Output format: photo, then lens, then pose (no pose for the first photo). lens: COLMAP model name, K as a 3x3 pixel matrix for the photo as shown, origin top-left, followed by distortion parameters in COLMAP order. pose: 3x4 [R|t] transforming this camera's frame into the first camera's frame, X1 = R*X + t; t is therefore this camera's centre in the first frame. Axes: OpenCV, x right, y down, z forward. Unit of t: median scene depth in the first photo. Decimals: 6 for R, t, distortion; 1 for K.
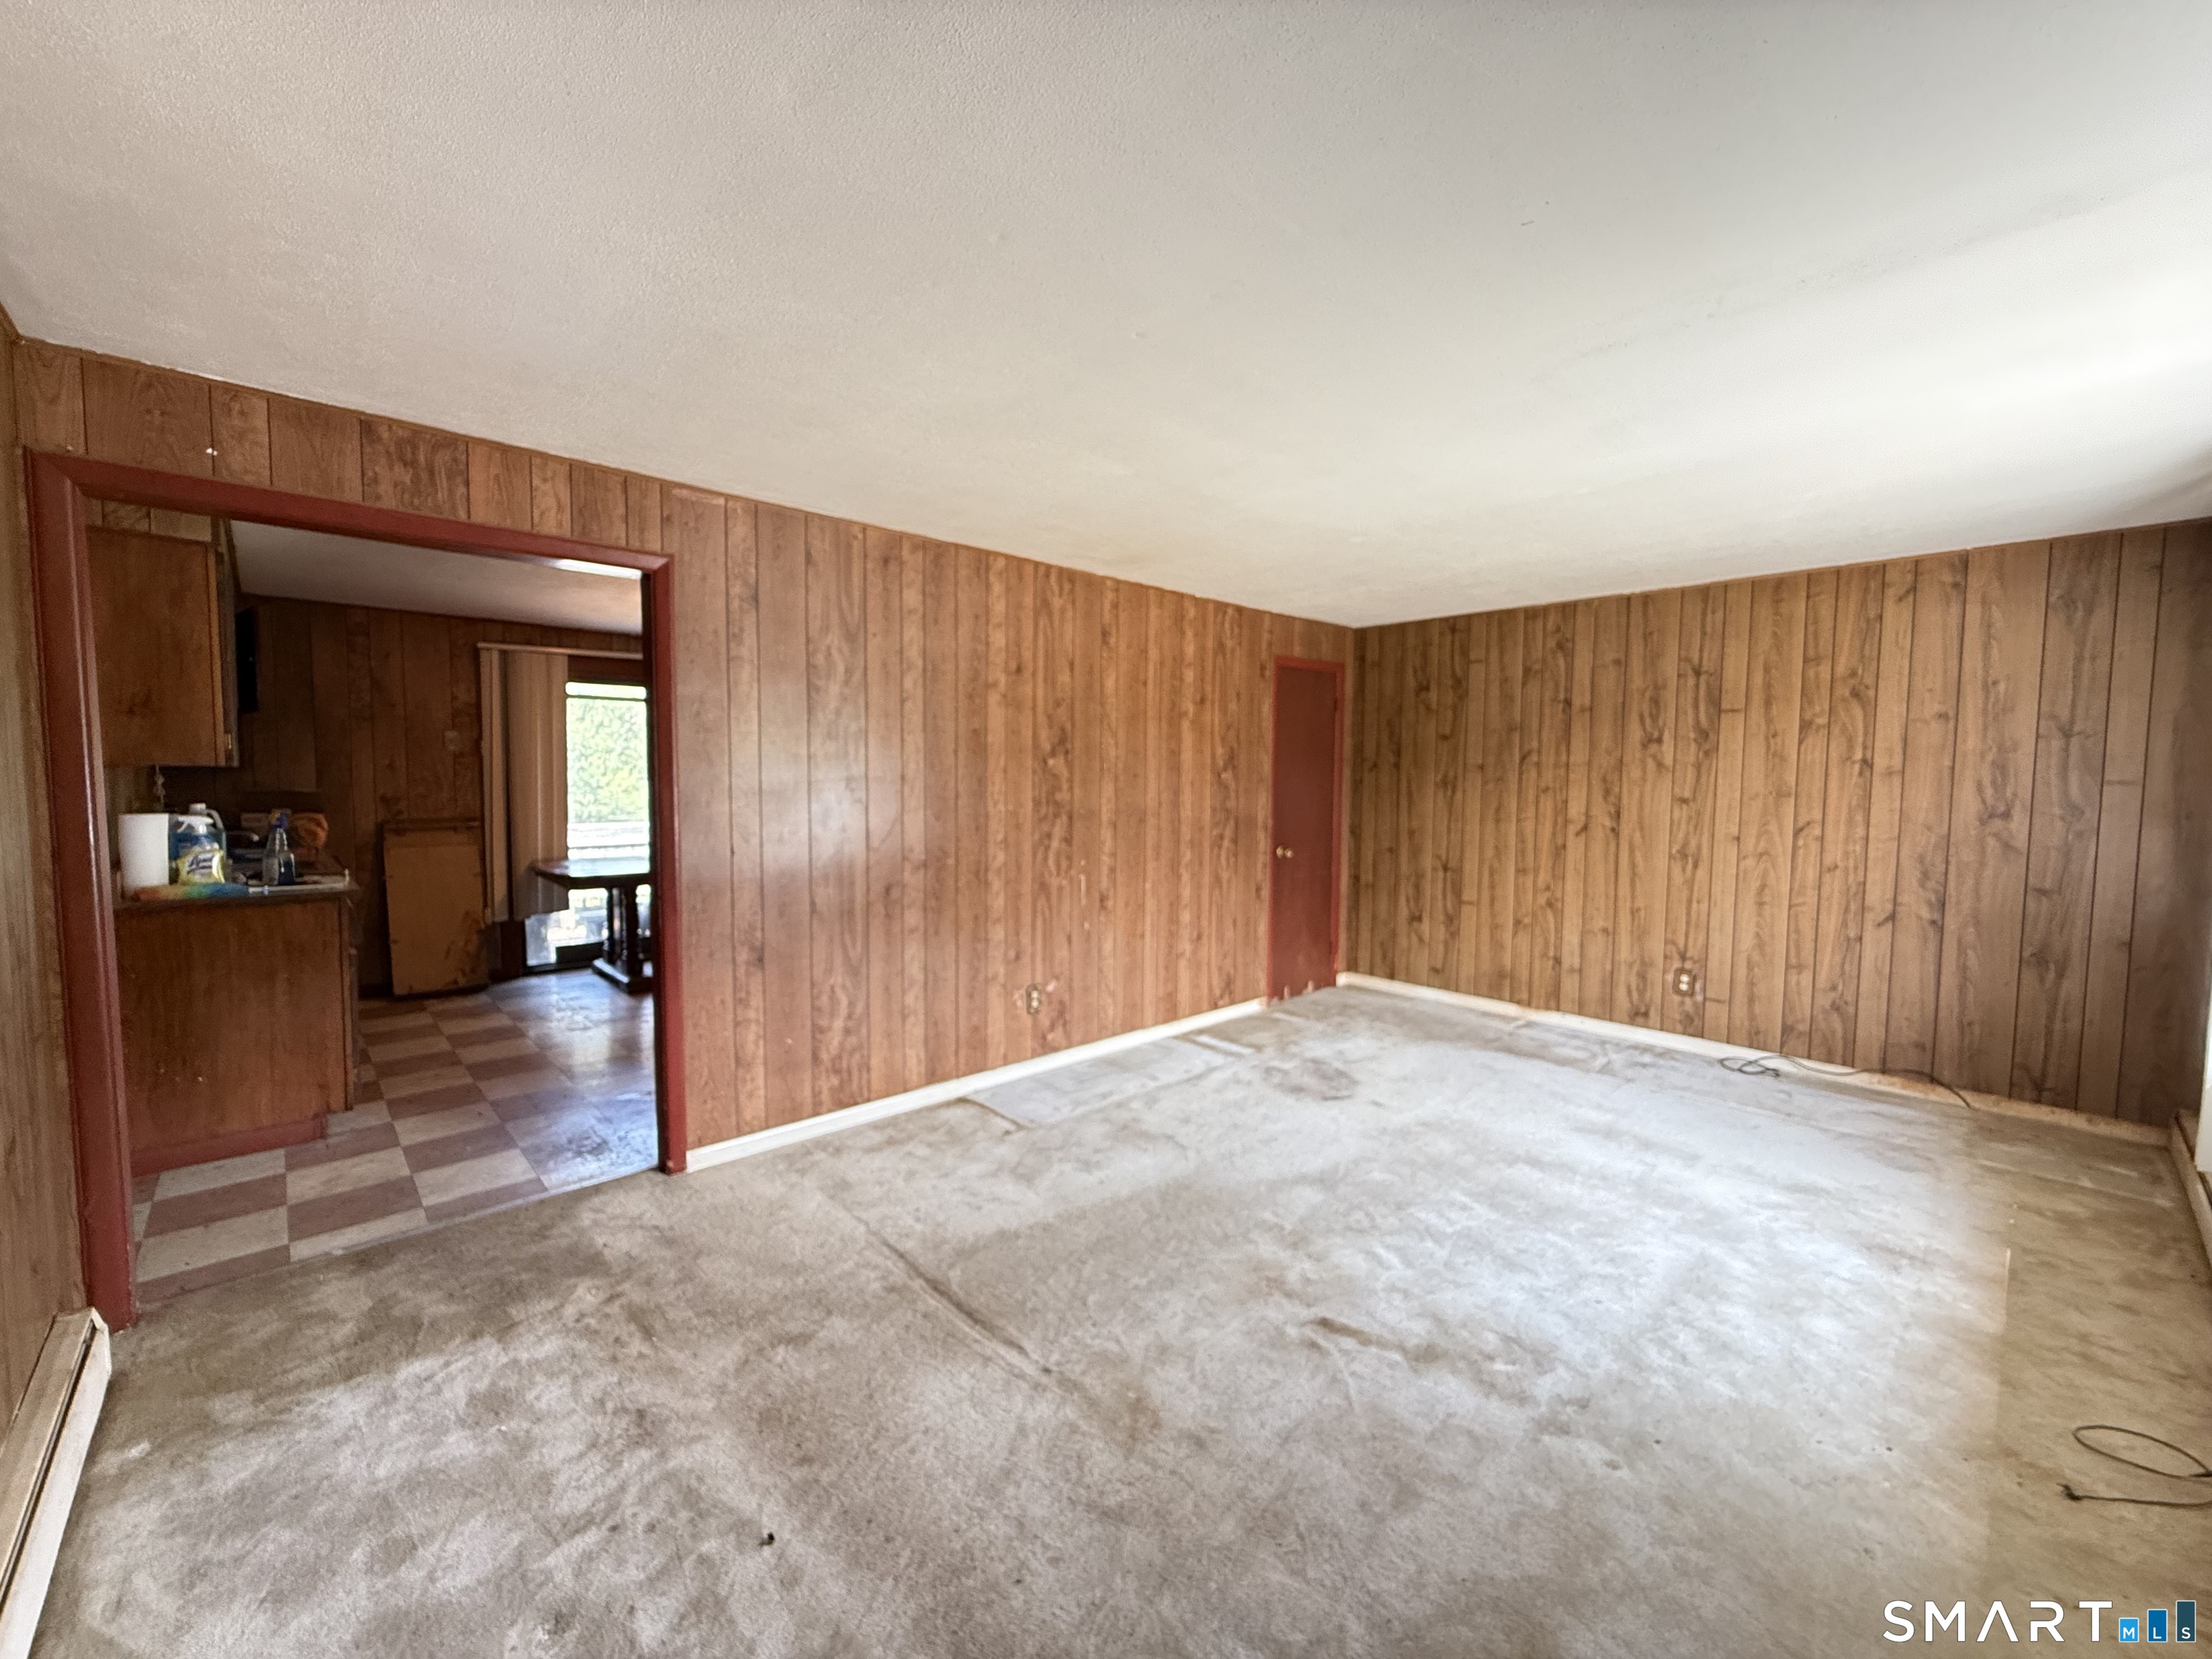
lens RADIAL K [[890.1, 0, 1106.0], [0, 890.1, 829.5], [0, 0, 1]] dist [-0.002158, -0.000026]
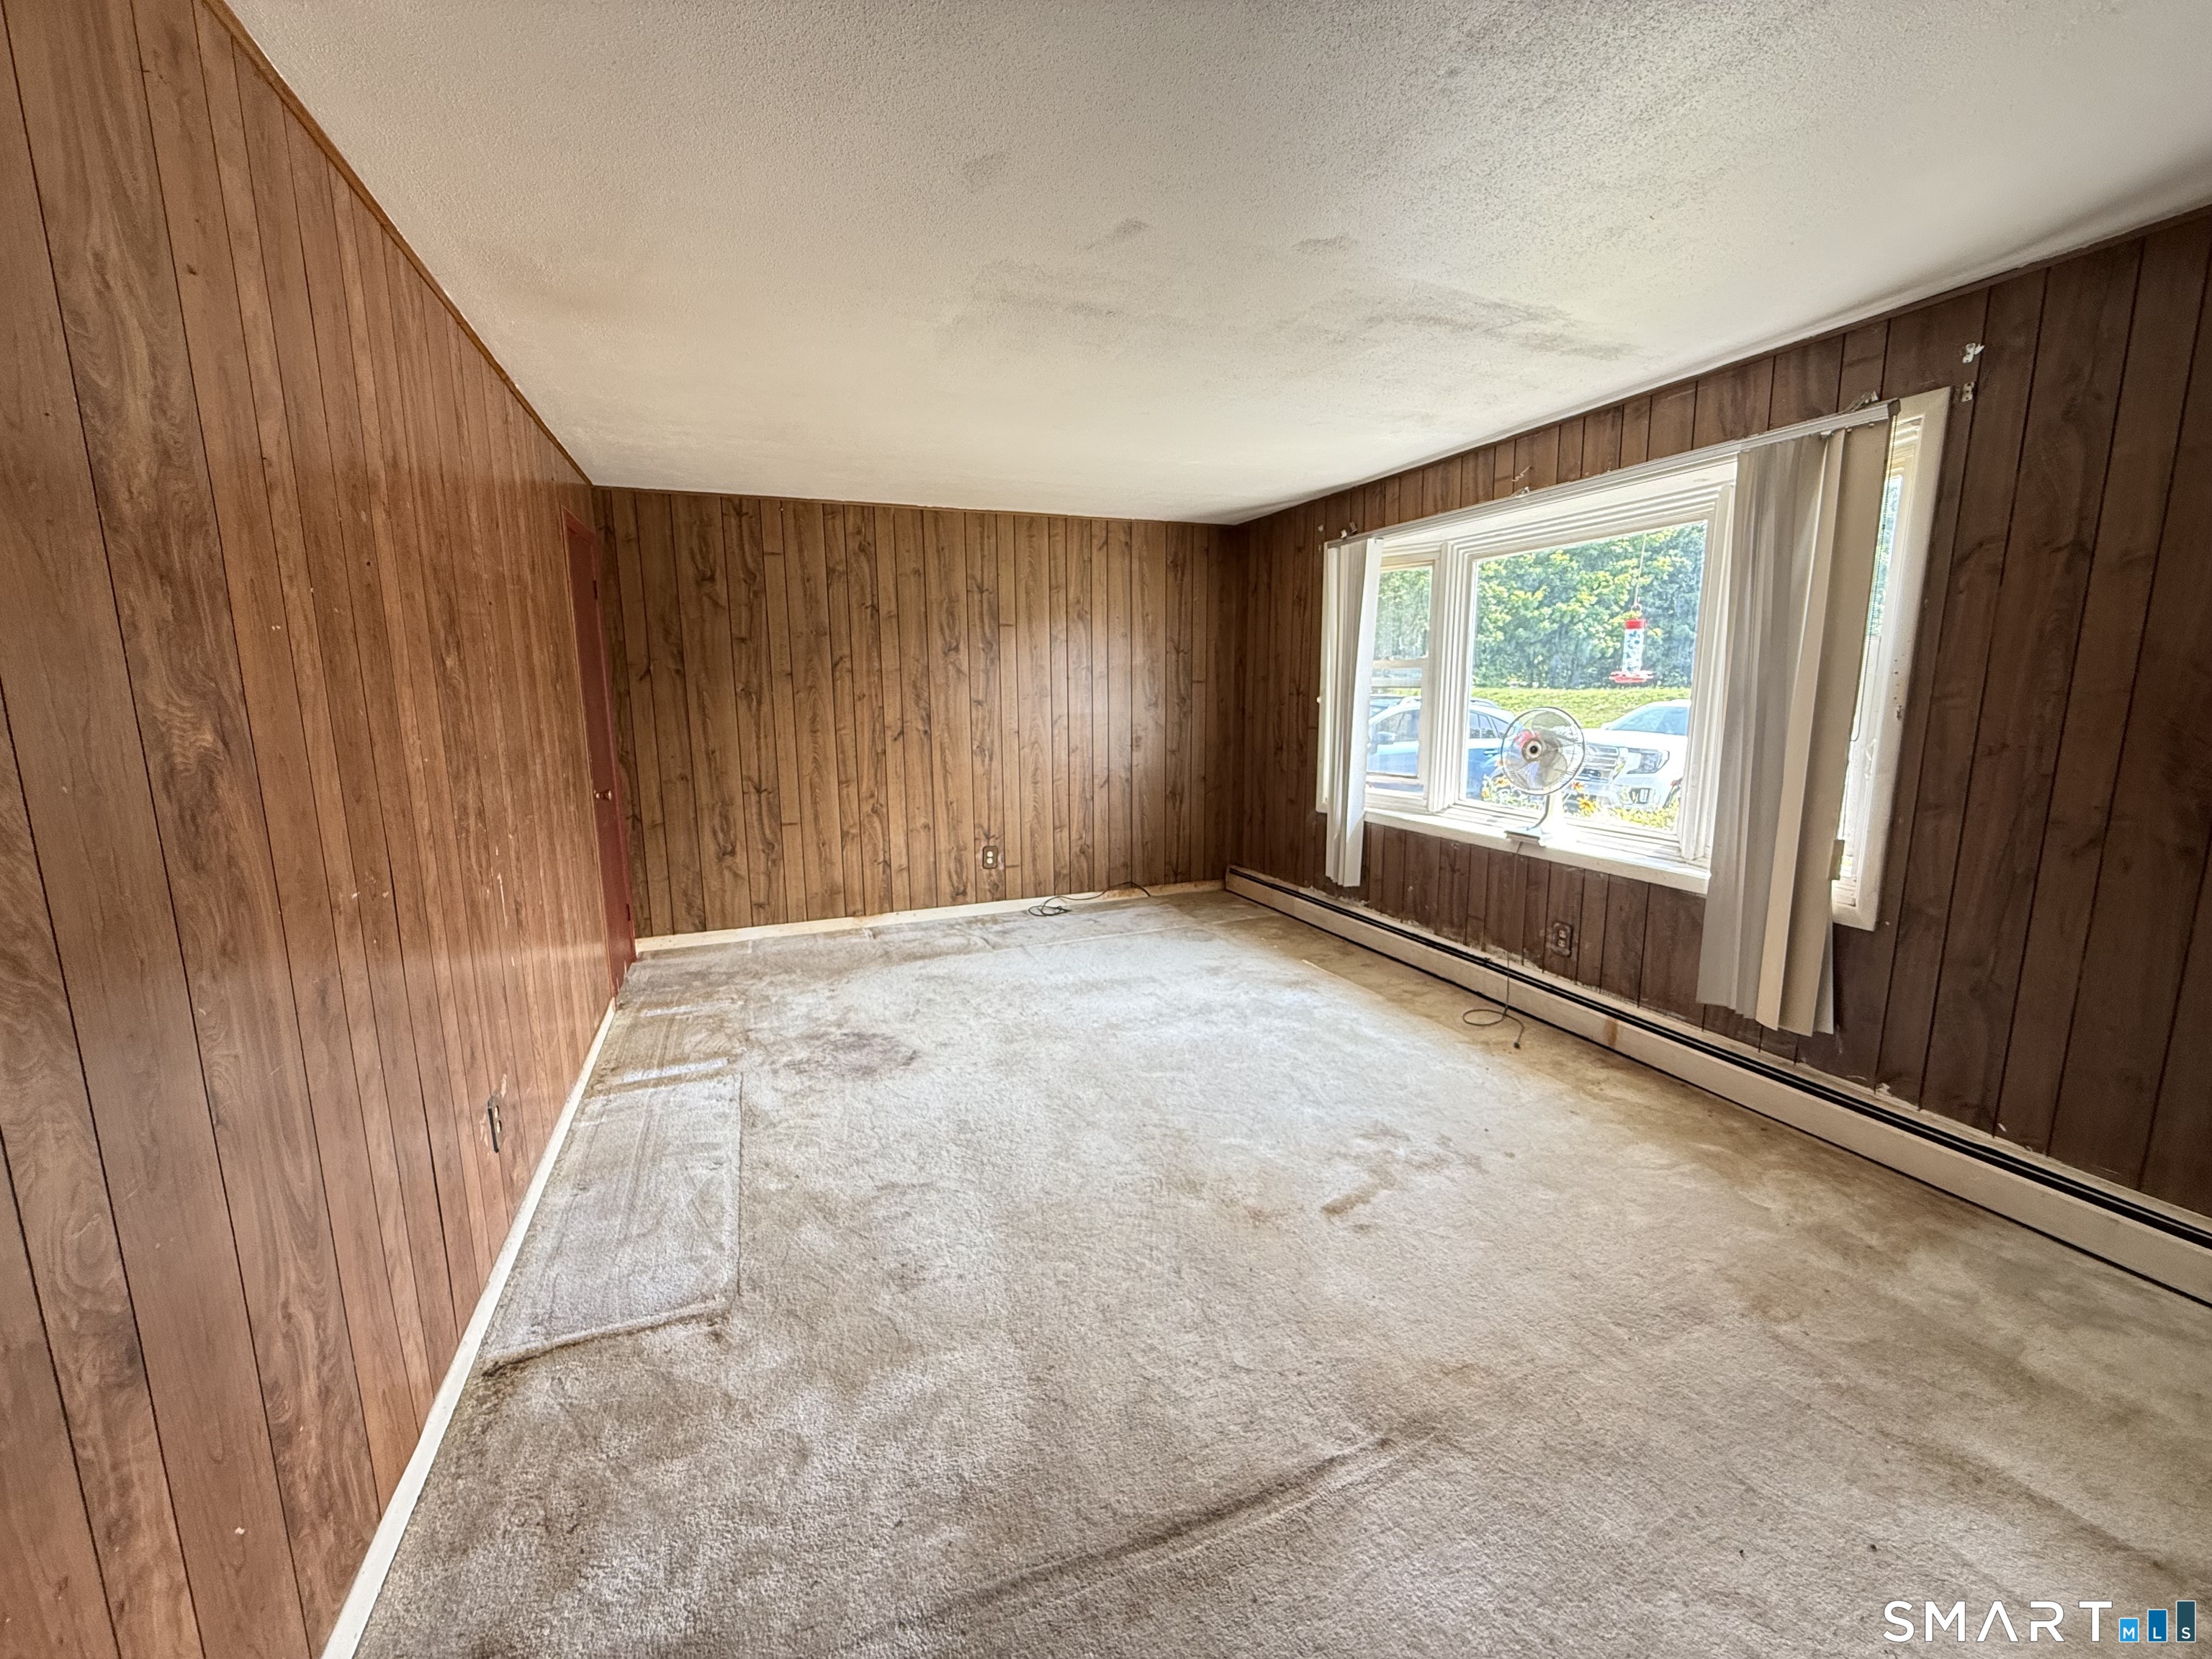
lens RADIAL K [[874.2, 0, 1106.0], [0, 874.2, 829.5], [0, 0, 1]] dist [0.001452, 0.000262]
pose [[0.369239, -0.165186, 0.914536, -0.343184], [0.071755, 0.986206, 0.149161, -0.026741], [-0.926560, 0.010547, 0.375998, 0.411845]]
